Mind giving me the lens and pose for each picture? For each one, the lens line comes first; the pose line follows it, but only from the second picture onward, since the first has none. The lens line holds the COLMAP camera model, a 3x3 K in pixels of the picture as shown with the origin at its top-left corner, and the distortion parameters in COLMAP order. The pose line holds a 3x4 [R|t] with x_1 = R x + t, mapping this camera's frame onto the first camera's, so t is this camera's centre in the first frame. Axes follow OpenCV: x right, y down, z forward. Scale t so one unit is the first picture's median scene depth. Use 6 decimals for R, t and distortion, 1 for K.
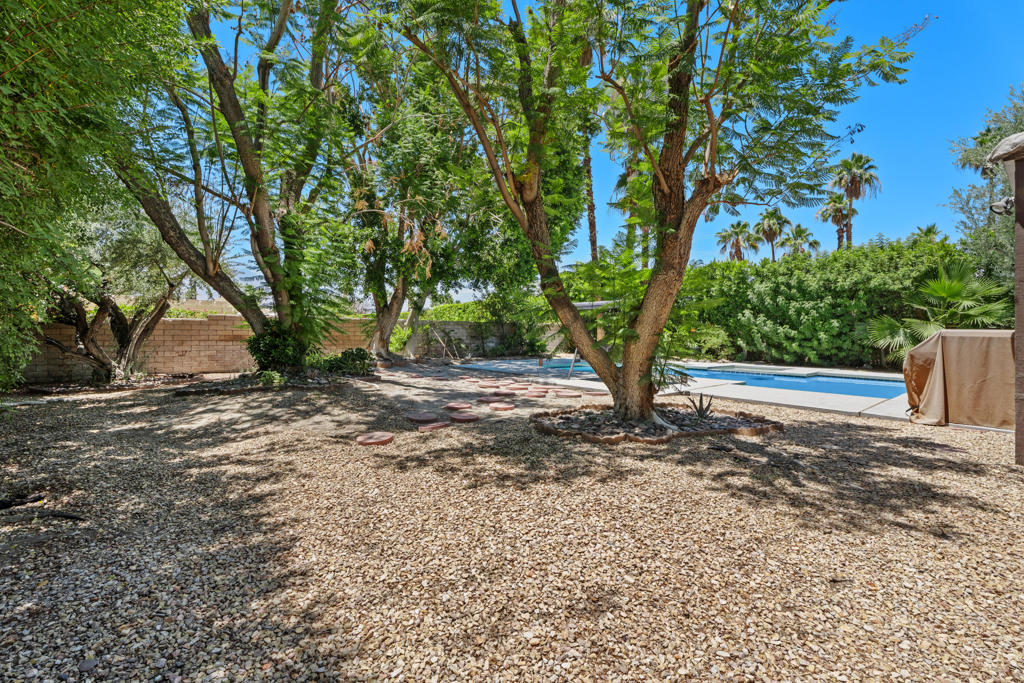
lens RADIAL K [[439.0, 0, 511.4], [0, 439.0, 325.5], [0, 0, 1]] dist [0.016699, 0.000027]
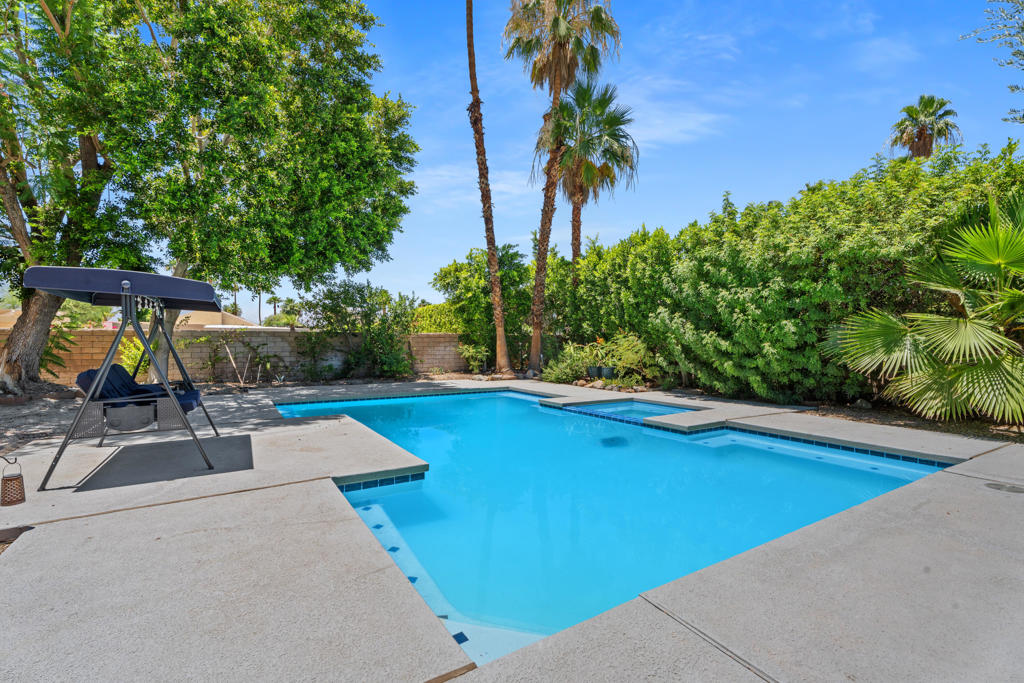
lens RADIAL K [[442.1, 0, 514.1], [0, 442.1, 346.7], [0, 0, 1]] dist [0.008075, 0.000335]
pose [[0.991140, -0.006292, -0.132673, 0.445699], [0.008788, 0.999795, 0.018242, 0.007126], [0.132531, -0.019246, 0.990992, 0.394270]]
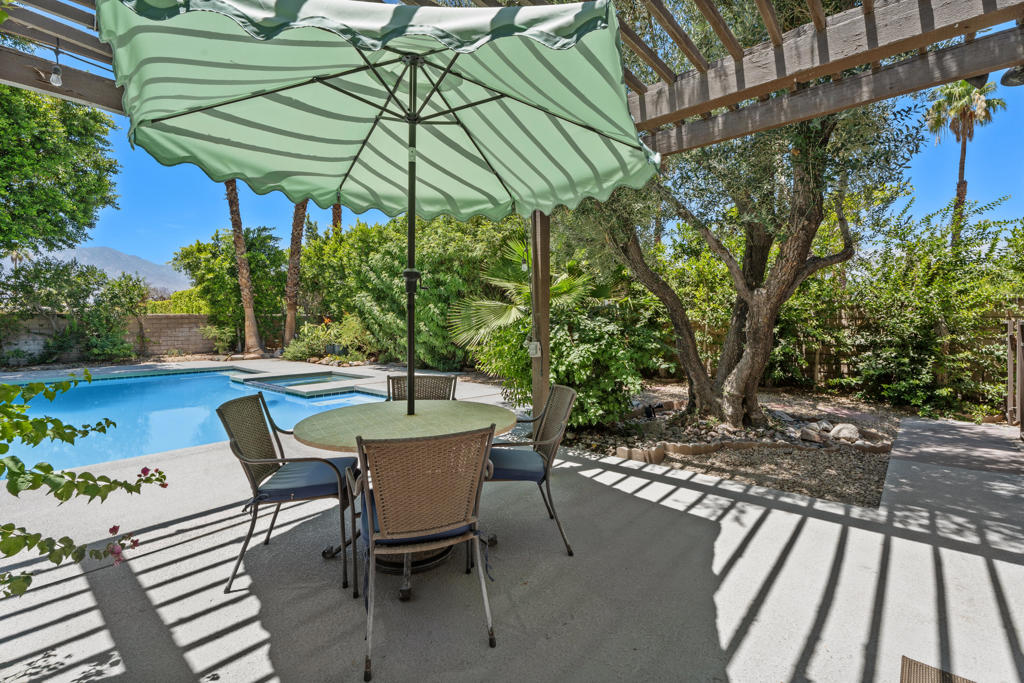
lens RADIAL K [[439.0, 0, 511.4], [0, 439.0, 325.5], [0, 0, 1]] dist [0.016699, 0.000027]
pose [[0.990072, -0.017698, 0.139440, 0.719733], [0.014766, 0.999648, 0.022029, 0.007373], [-0.139781, -0.019752, 0.989985, 0.293242]]
